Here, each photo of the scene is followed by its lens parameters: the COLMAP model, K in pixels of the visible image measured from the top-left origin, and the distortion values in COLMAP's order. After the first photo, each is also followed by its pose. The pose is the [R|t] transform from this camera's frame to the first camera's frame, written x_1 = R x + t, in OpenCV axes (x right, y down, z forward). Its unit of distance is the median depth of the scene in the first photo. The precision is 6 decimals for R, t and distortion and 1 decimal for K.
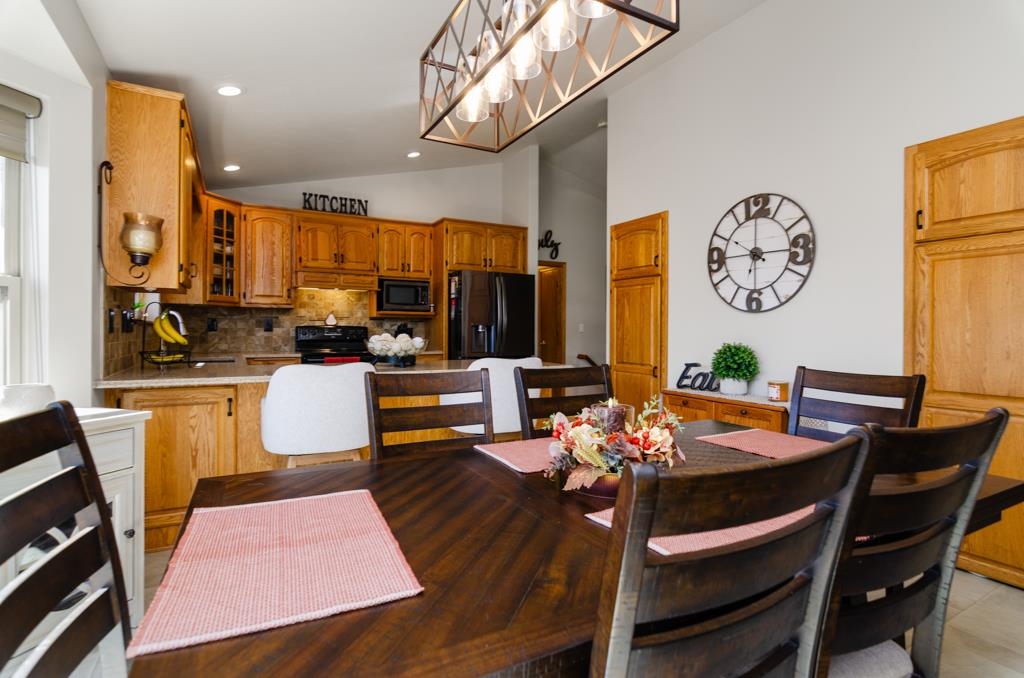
lens RADIAL K [[505.6, 0, 514.4], [0, 505.6, 332.1], [0, 0, 1]] dist [-0.003341, -0.000109]
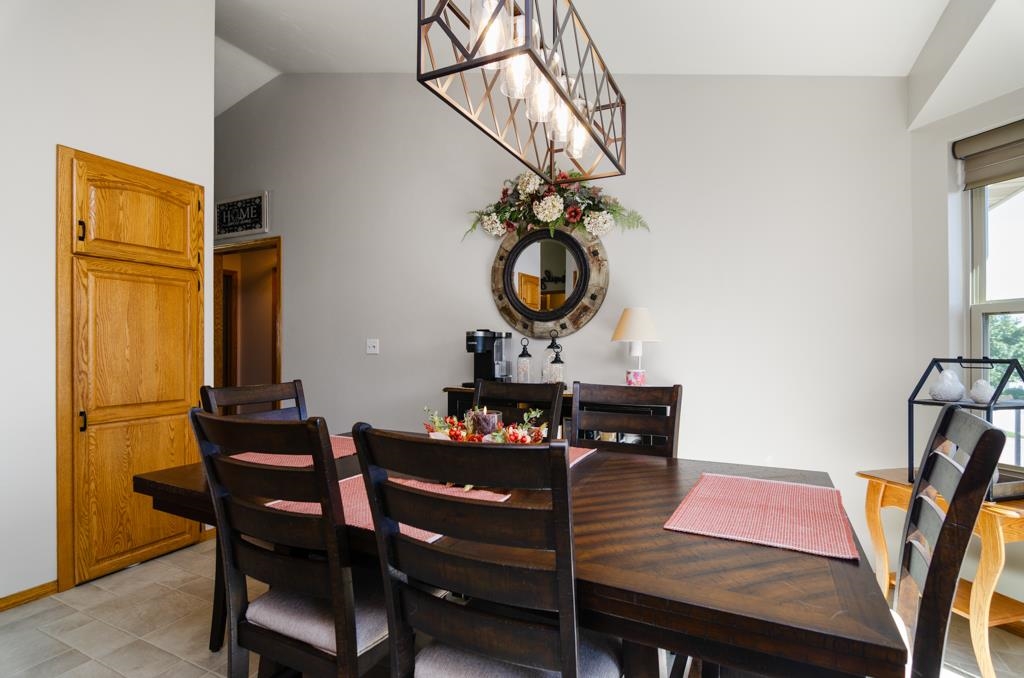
lens RADIAL K [[505.6, 0, 516.1], [0, 505.6, 342.4], [0, 0, 1]] dist [-0.003341, -0.000109]
pose [[-0.570427, 0.001722, 0.821346, -0.470224], [0.000676, 0.999998, -0.001627, -0.010644], [-0.821348, -0.000373, -0.570427, 0.917626]]
